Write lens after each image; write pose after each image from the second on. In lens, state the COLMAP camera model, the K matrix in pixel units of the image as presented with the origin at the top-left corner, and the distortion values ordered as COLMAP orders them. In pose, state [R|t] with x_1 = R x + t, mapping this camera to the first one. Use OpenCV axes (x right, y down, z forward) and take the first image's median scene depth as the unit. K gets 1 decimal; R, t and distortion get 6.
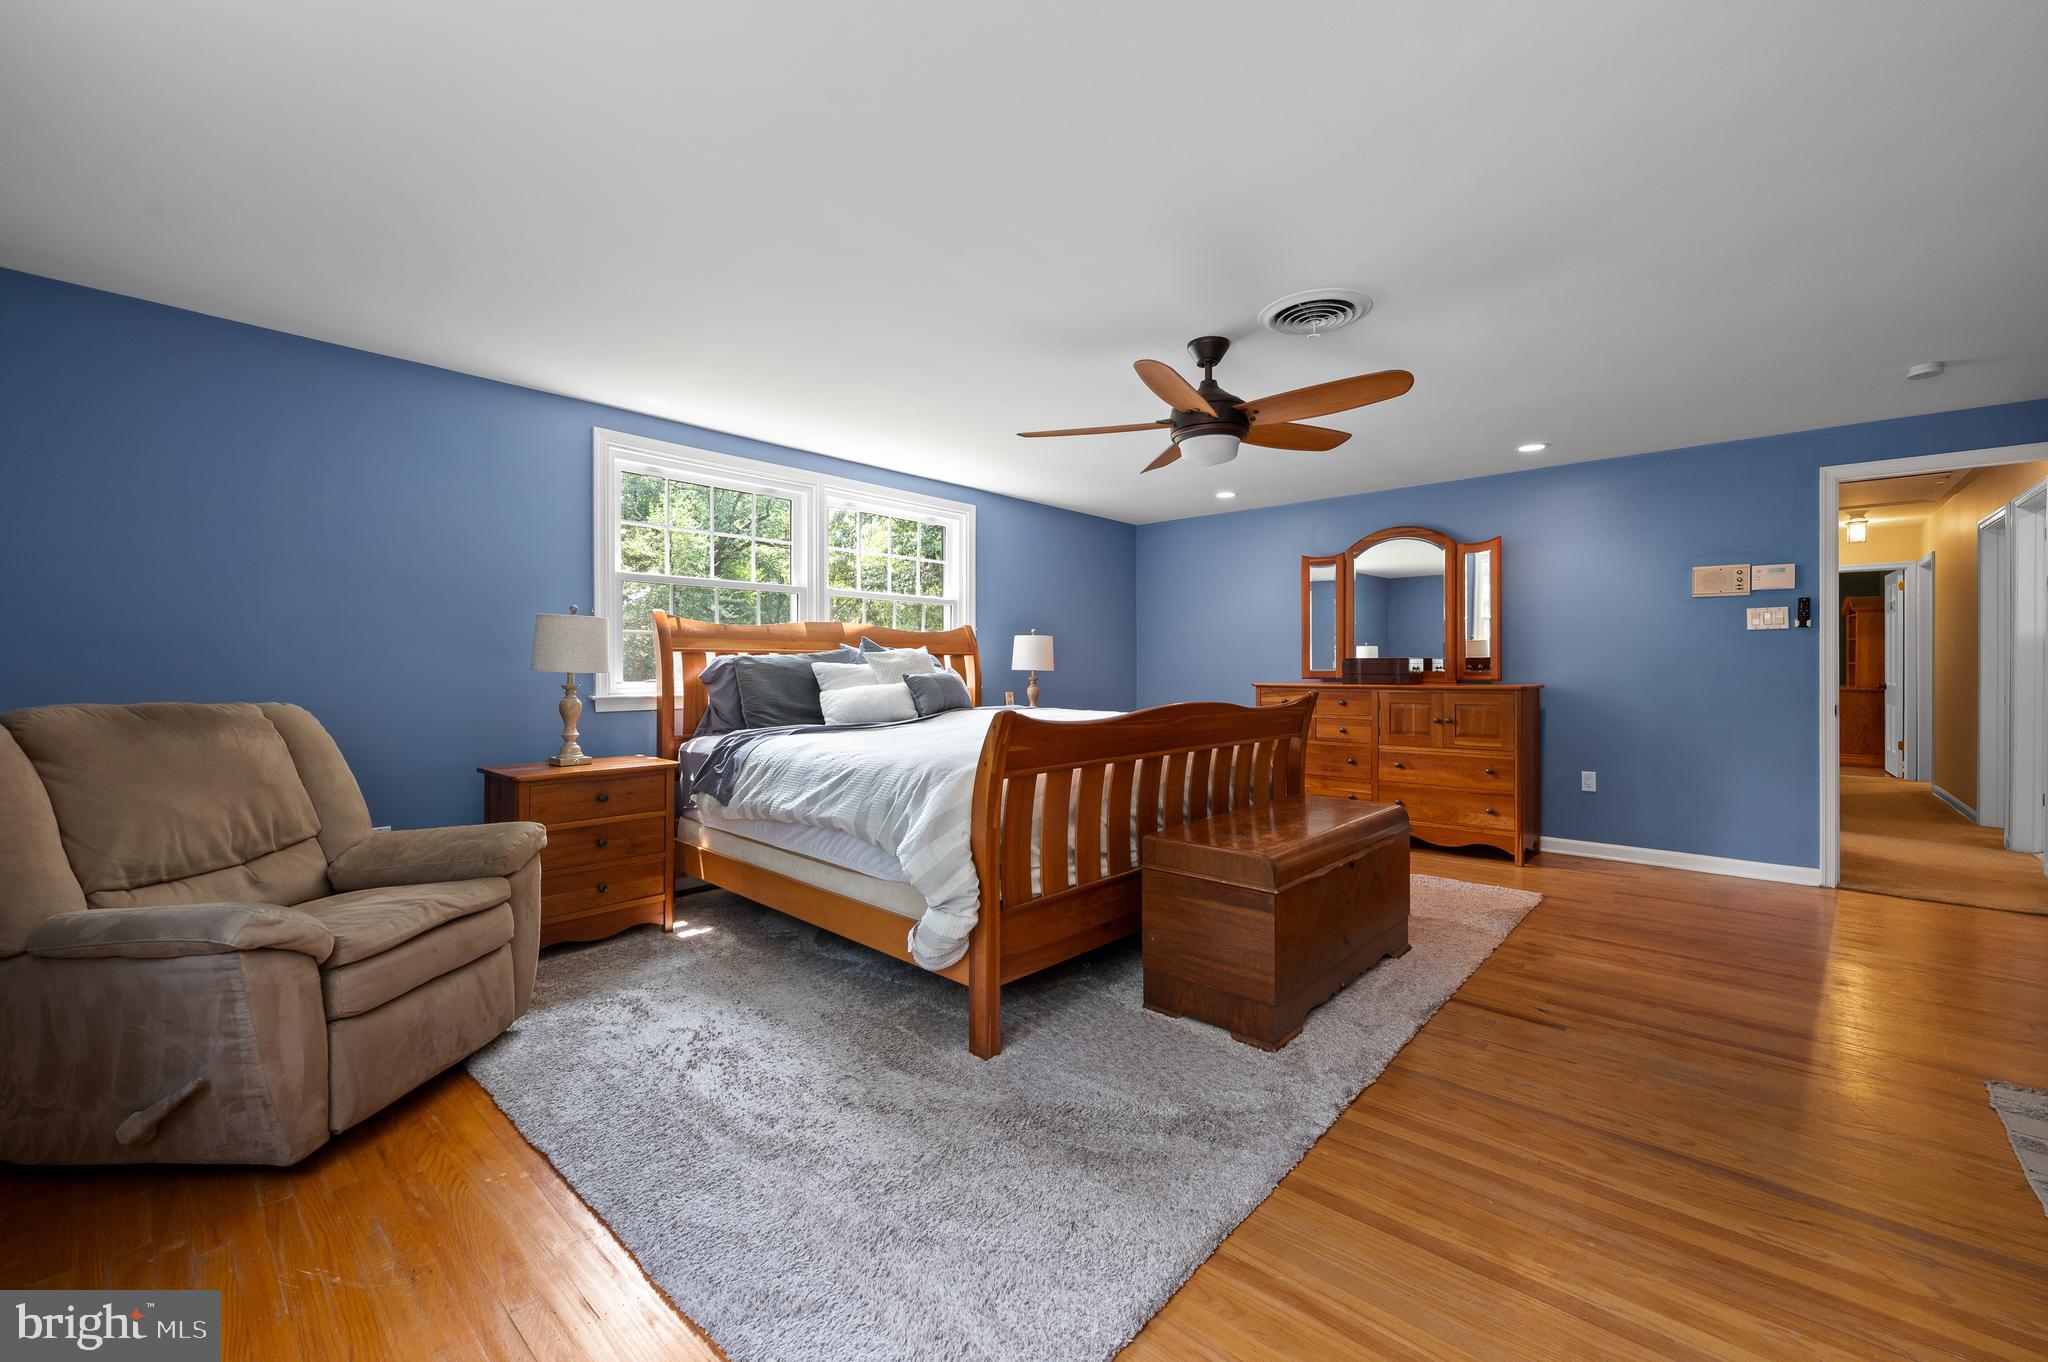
lens RADIAL K [[833.3, 0, 1014.2], [0, 833.3, 665.6], [0, 0, 1]] dist [0.000249, -0.000049]
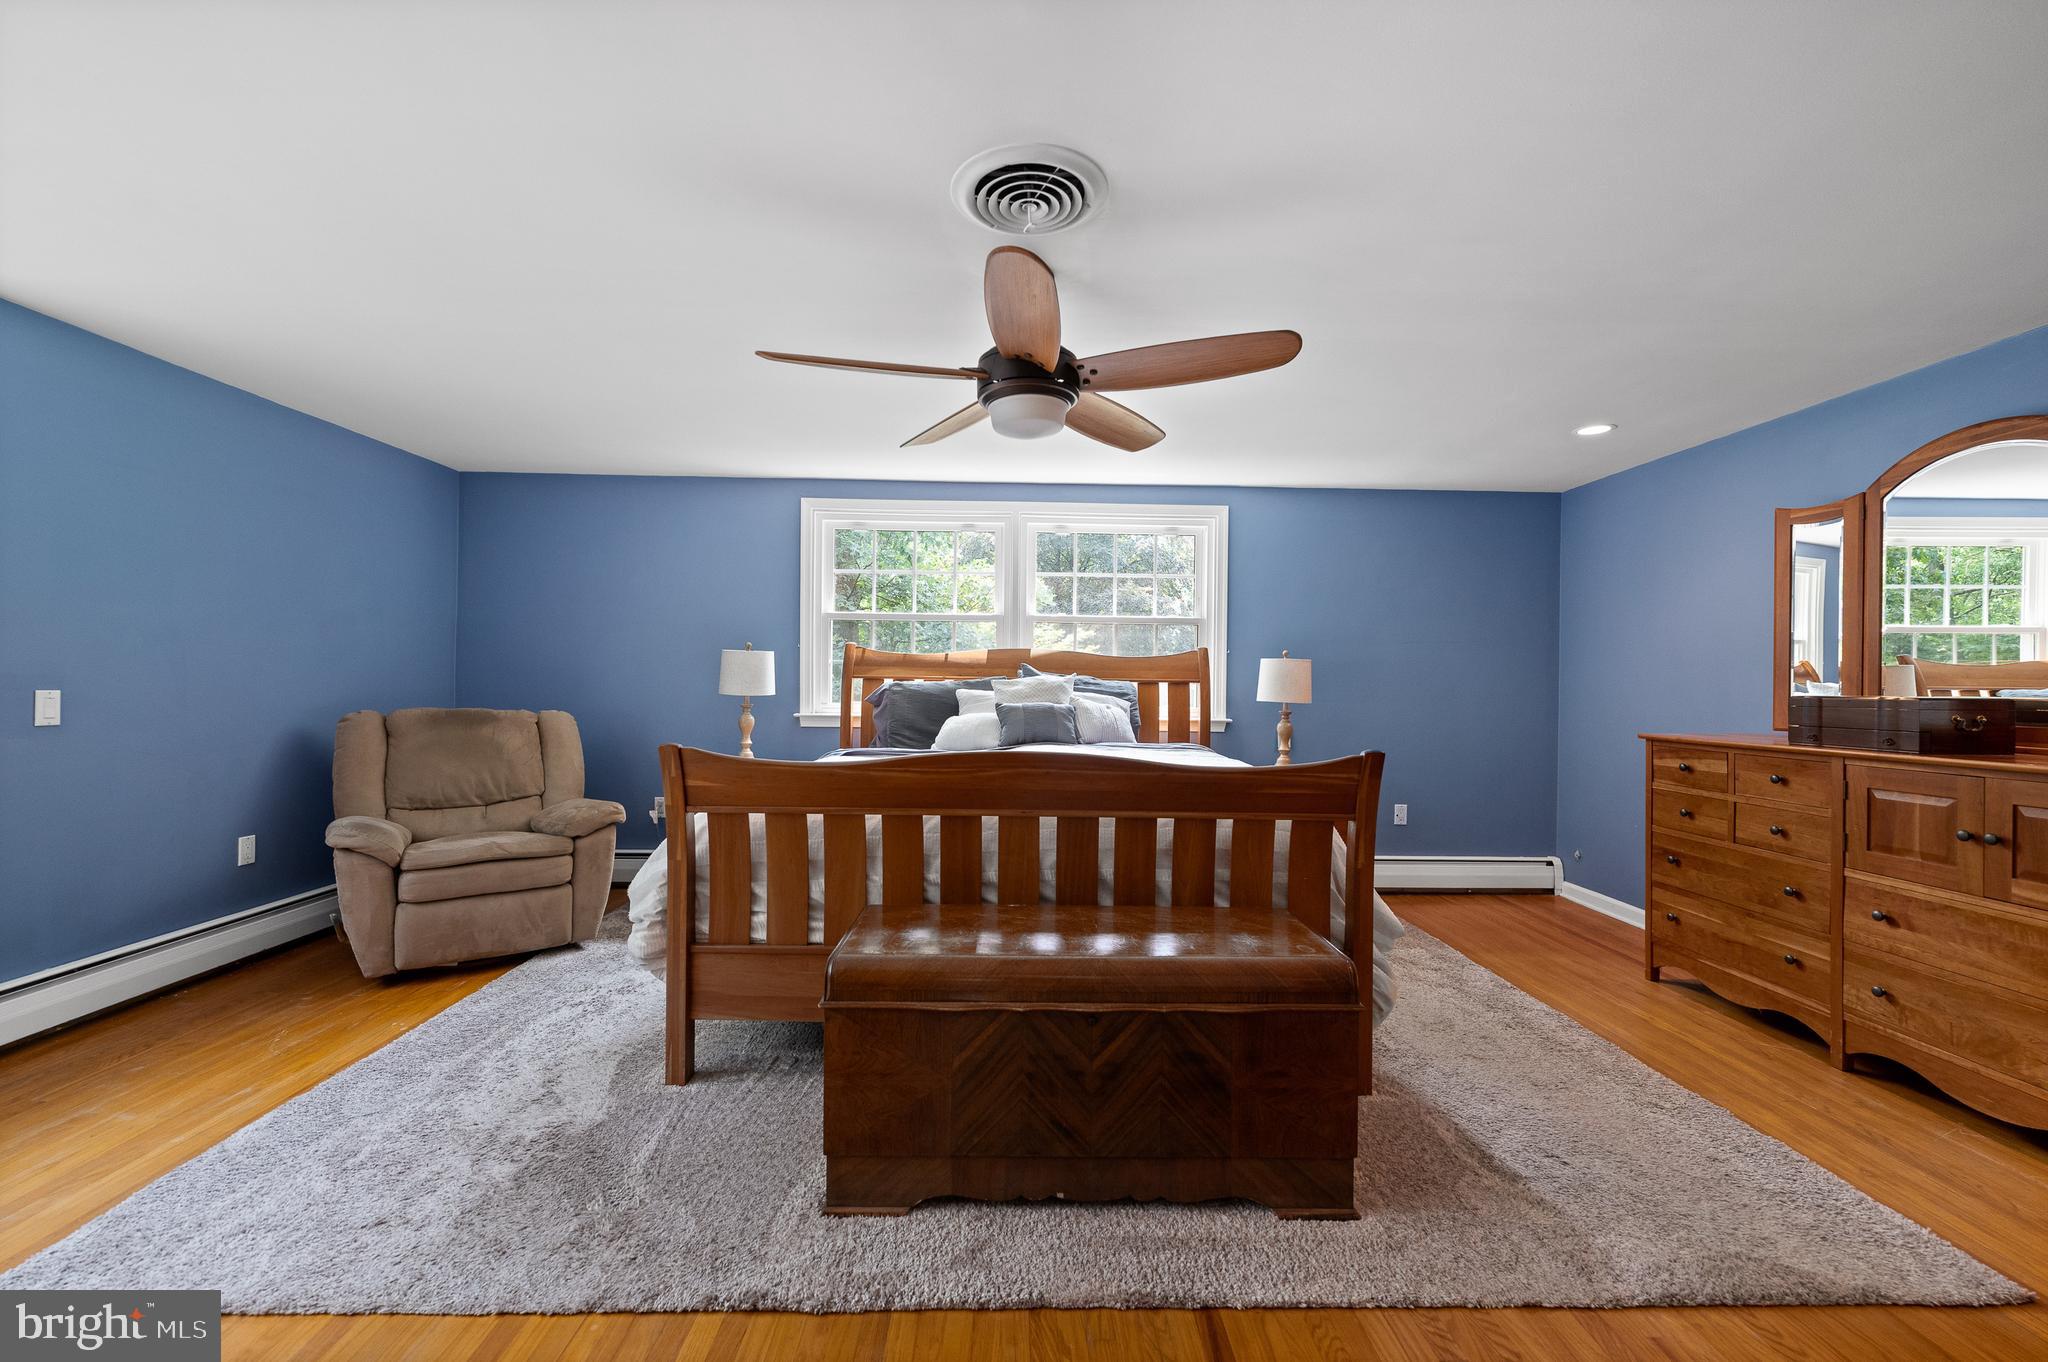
lens RADIAL K [[833.3, 0, 1016.1], [0, 833.3, 683.0], [0, 0, 1]] dist [0.000249, -0.000049]
pose [[0.678475, 0.010032, -0.734555, 0.644981], [-0.011932, 0.999925, 0.002635, -0.017184], [0.734526, 0.006977, 0.678544, 0.398639]]
